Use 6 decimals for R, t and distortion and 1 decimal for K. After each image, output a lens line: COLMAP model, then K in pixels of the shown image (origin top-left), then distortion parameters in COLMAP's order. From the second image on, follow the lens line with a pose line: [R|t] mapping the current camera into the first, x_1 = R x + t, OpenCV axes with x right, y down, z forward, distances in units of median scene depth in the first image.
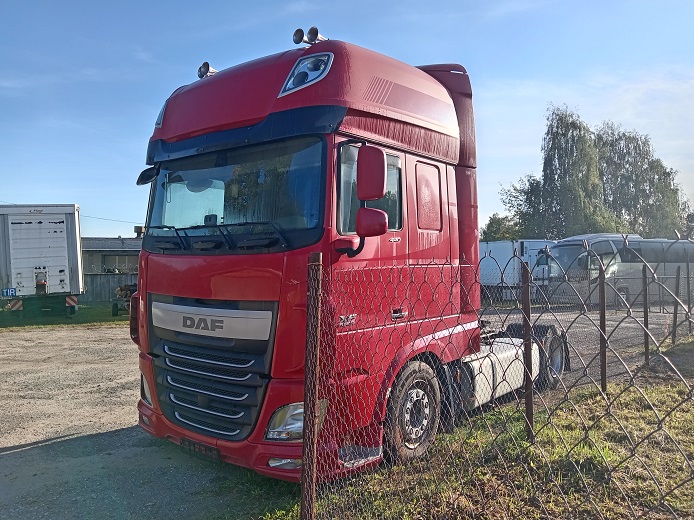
lens RADIAL K [[537.9, 0, 346.7], [0, 537.9, 258.6], [0, 0, 1]] dist [0.013419, -0.005557]
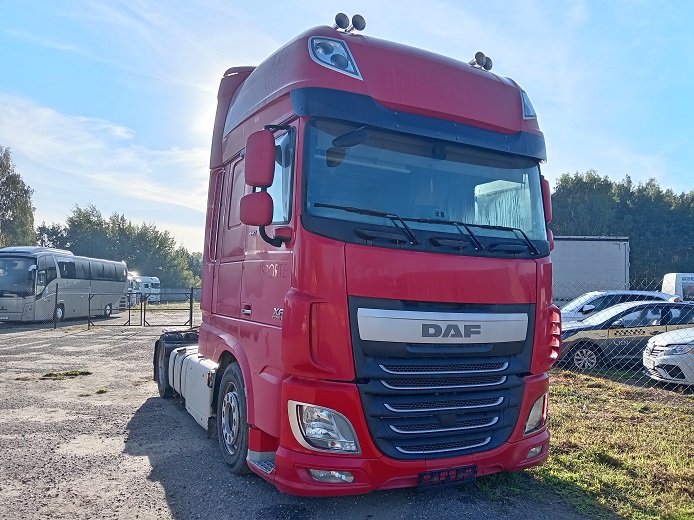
lens RADIAL K [[537.9, 0, 346.9], [0, 537.9, 260.2], [0, 0, 1]] dist [0.013419, -0.005557]
pose [[0.437928, 0.074196, 0.895943, -1.142327], [-0.047170, 0.997112, -0.059518, 0.065694], [-0.897772, -0.016197, 0.440163, 0.763290]]
